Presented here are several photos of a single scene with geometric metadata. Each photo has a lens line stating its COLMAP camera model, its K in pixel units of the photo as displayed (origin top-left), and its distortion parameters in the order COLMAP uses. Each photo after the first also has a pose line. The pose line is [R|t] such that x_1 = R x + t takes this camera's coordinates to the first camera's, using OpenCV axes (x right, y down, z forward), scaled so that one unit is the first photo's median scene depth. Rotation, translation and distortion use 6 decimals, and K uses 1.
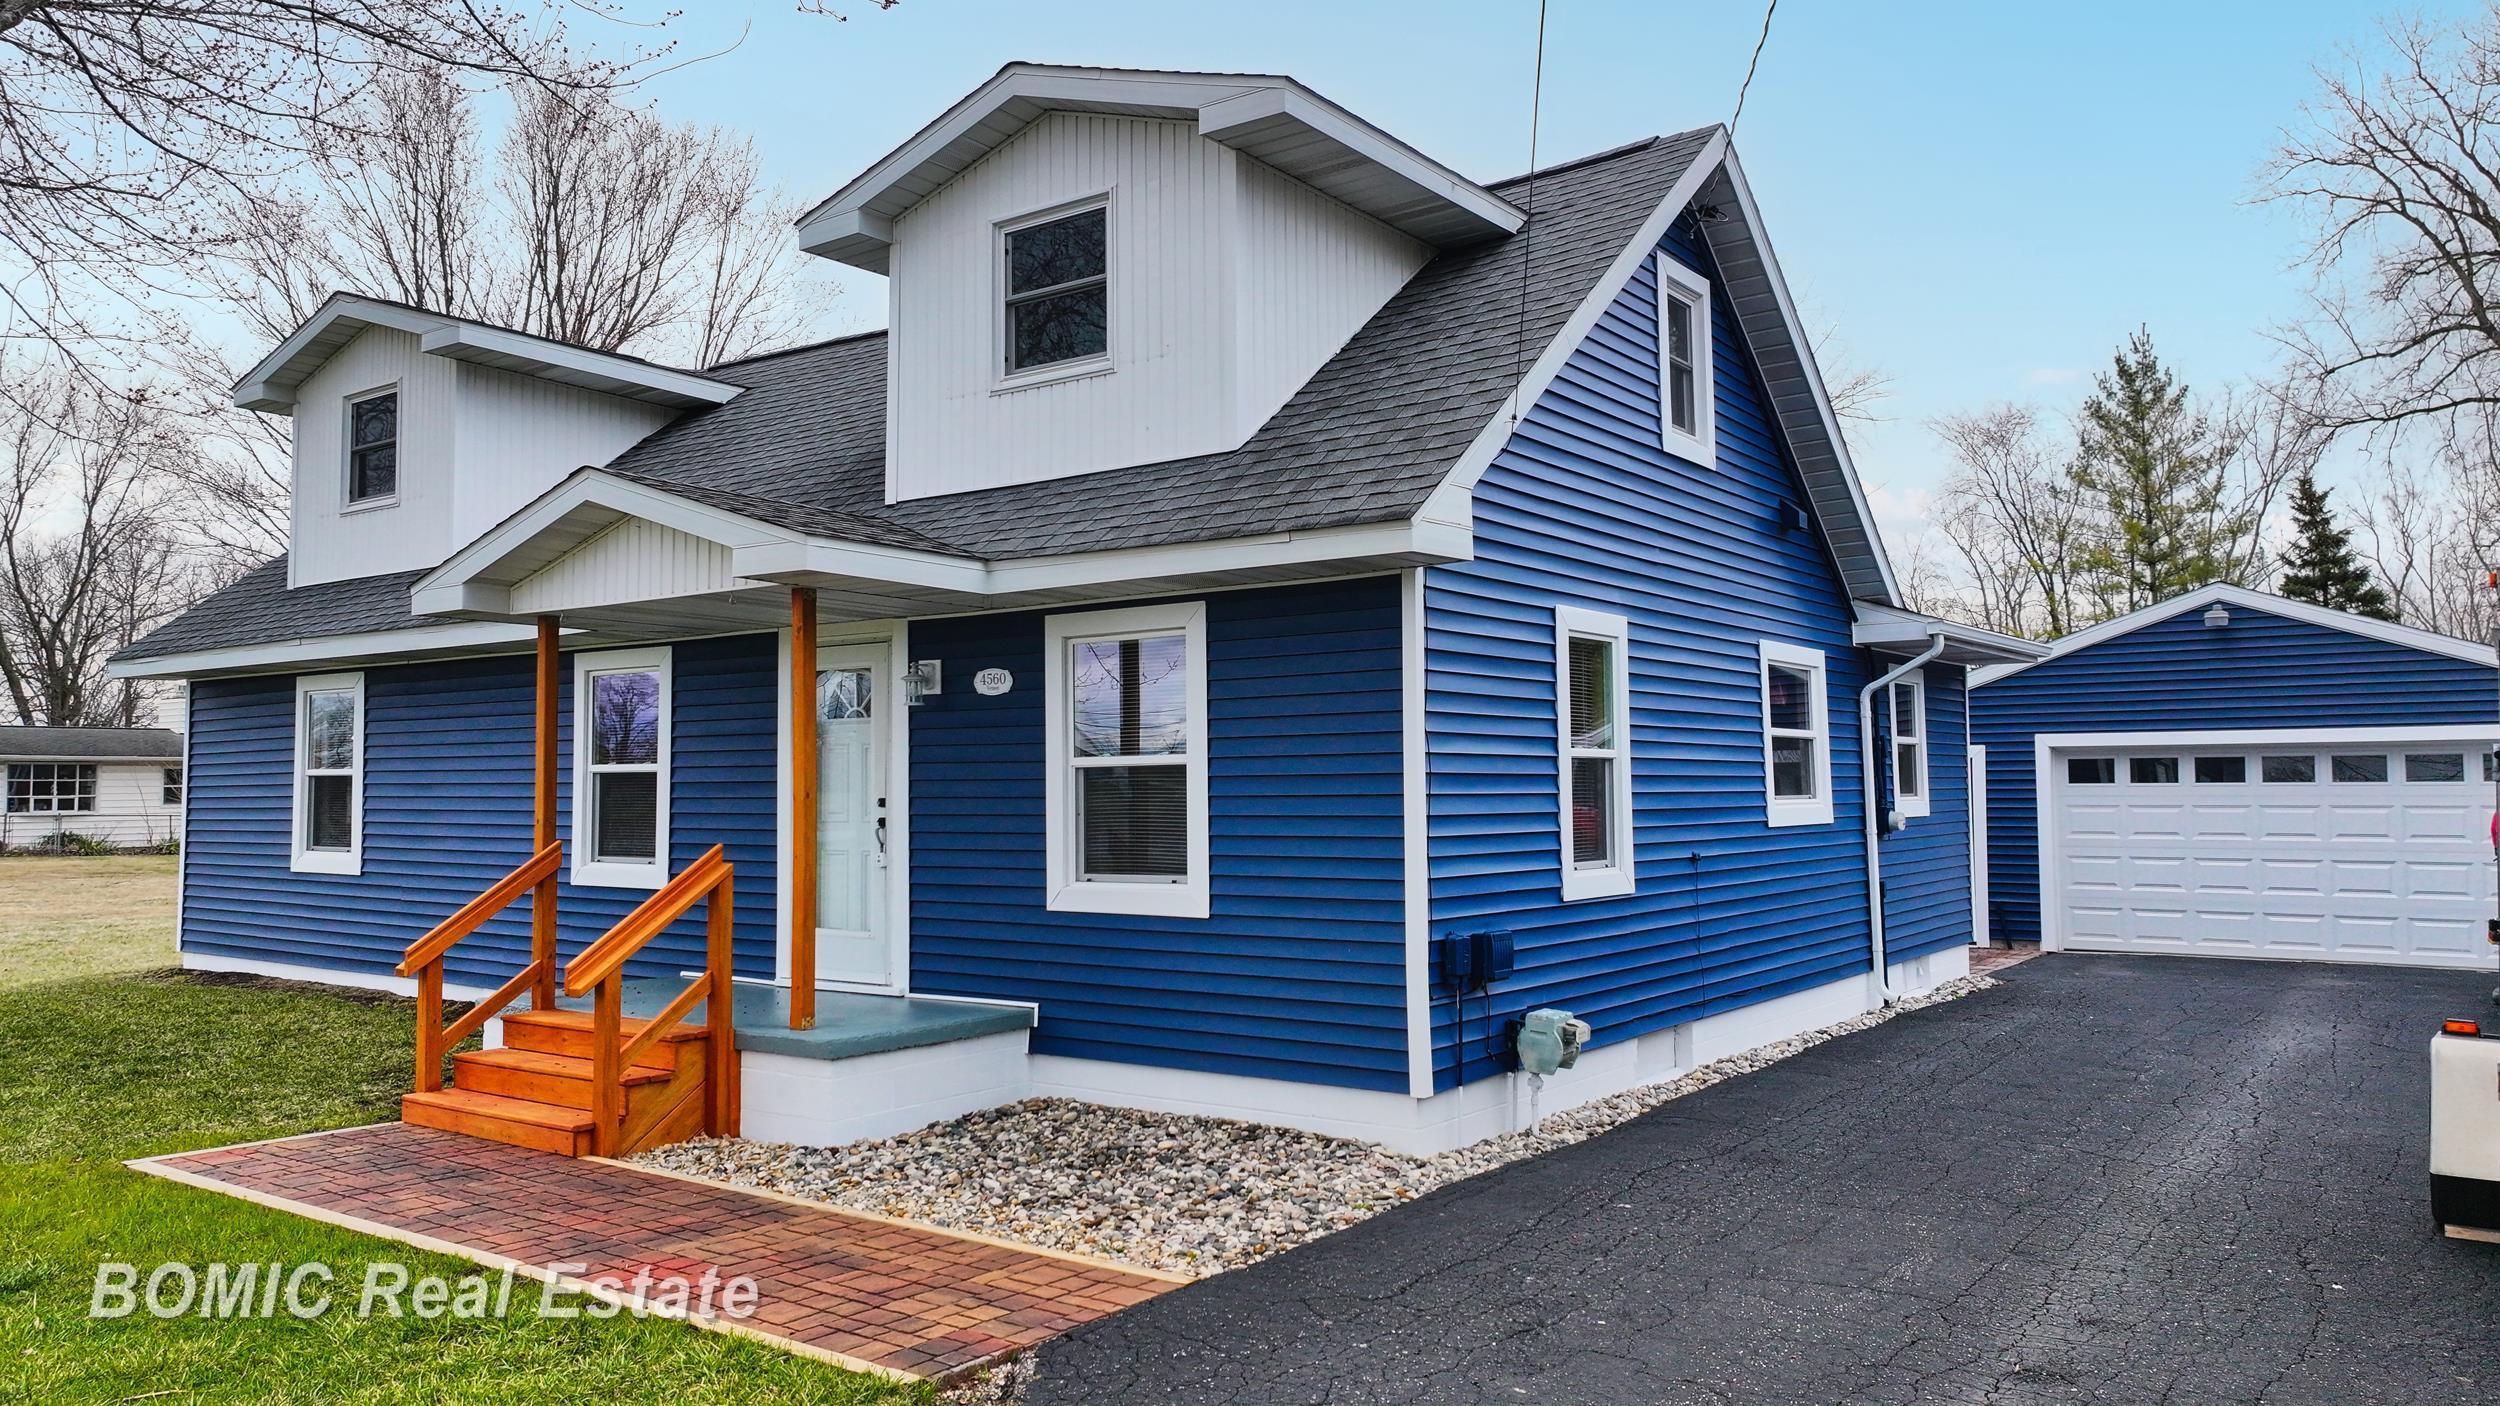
lens RADIAL K [[1755.7, 0, 1239.8], [0, 1755.7, 691.7], [0, 0, 1]] dist [0.011437, 0.014528]
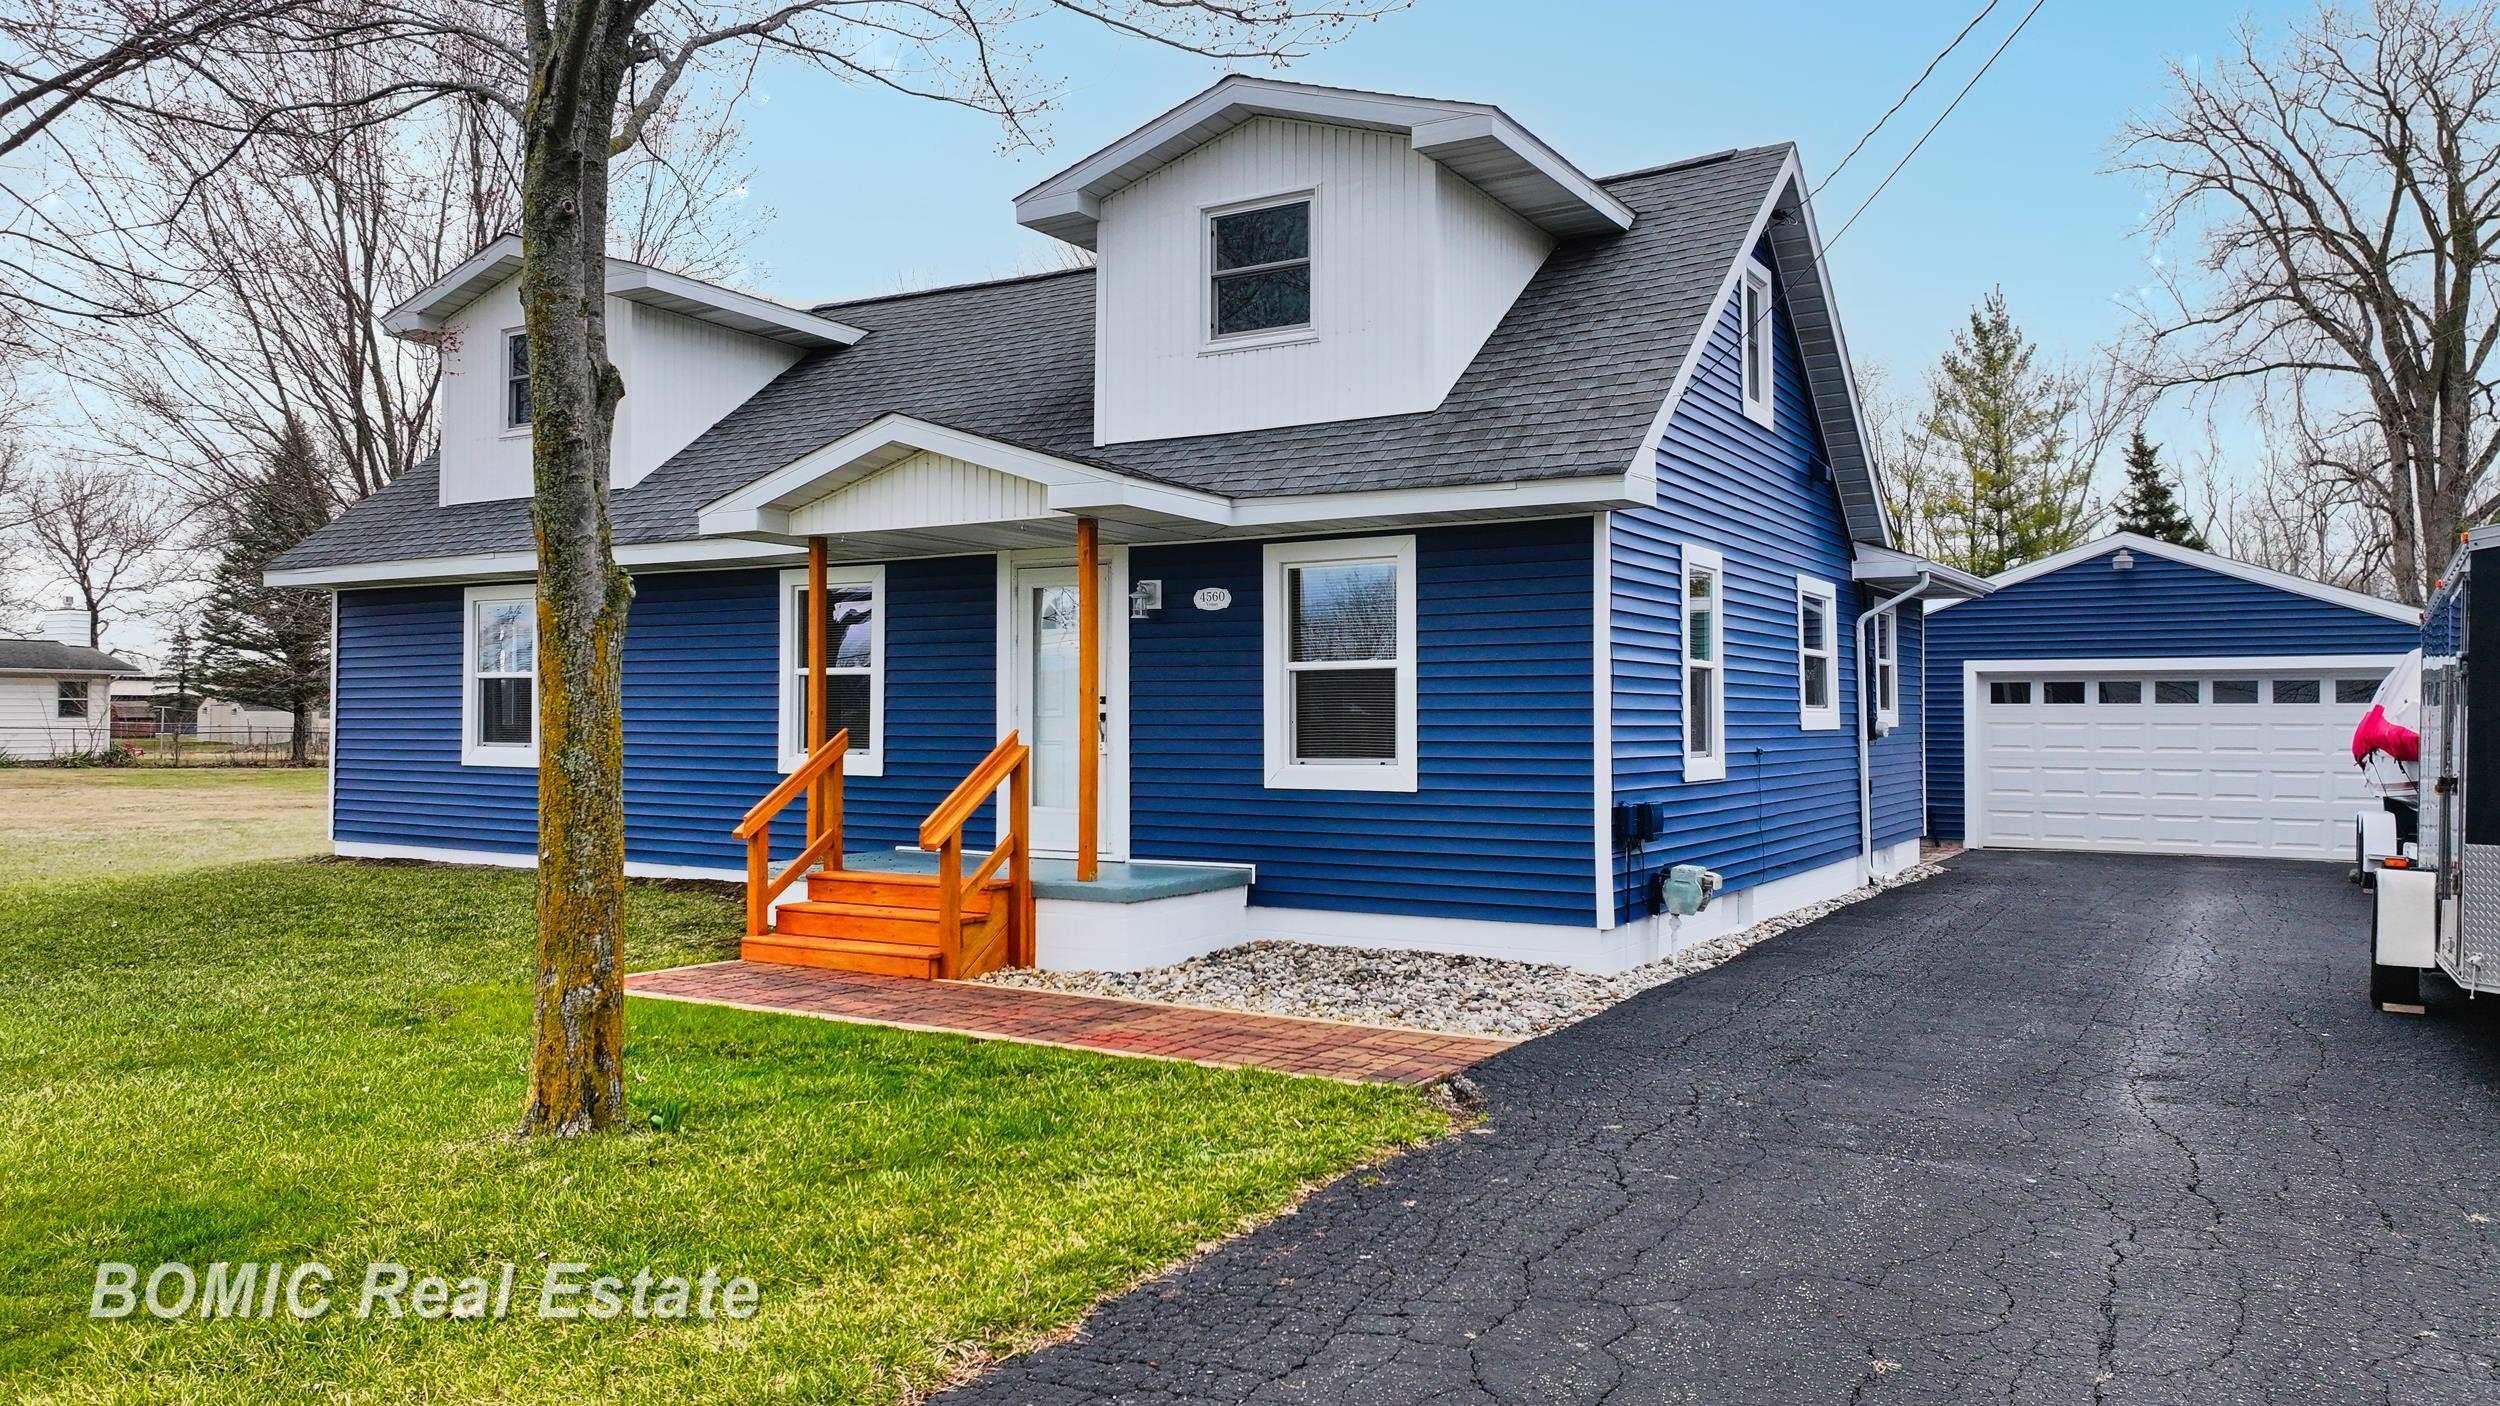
lens RADIAL K [[1755.7, 0, 1245.7], [0, 1755.7, 690.9], [0, 0, 1]] dist [0.011437, 0.014528]
pose [[0.995916, 0.009578, 0.089778, -0.203492], [-0.013111, 0.999159, 0.038845, 0.009251], [-0.089330, -0.039863, 0.995204, -0.176297]]
